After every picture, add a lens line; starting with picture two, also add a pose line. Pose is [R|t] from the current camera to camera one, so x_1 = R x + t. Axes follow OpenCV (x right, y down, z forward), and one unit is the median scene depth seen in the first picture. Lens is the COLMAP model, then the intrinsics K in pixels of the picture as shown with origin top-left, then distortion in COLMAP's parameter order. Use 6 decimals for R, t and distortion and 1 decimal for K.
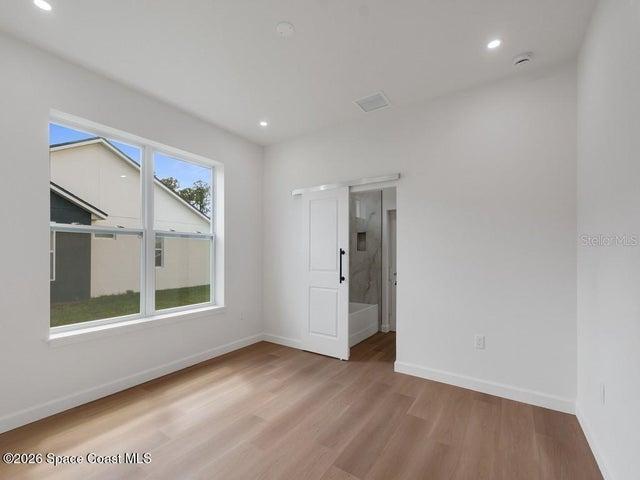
lens RADIAL K [[285.4, 0, 316.5], [0, 285.4, 250.9], [0, 0, 1]] dist [0.003553, 0.000259]
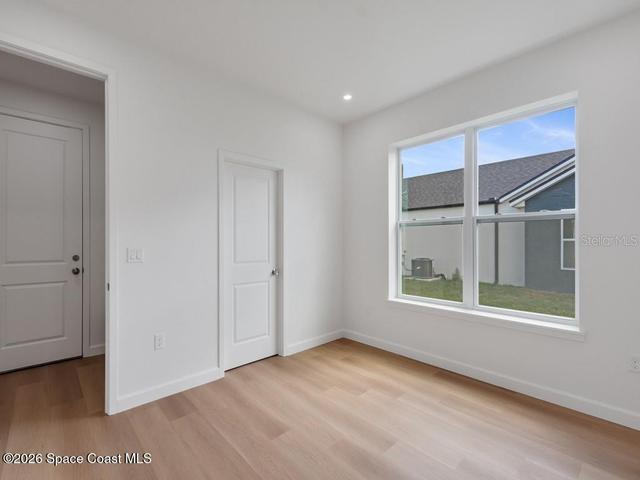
lens RADIAL K [[293.1, 0, 312.2], [0, 293.1, 239.5], [0, 0, 1]] dist [0.002391, 0.000171]
pose [[-0.239302, -0.010183, -0.970892, 0.513271], [0.011152, 0.999850, -0.013235, 0.008772], [0.970881, -0.013994, -0.239153, 0.779256]]
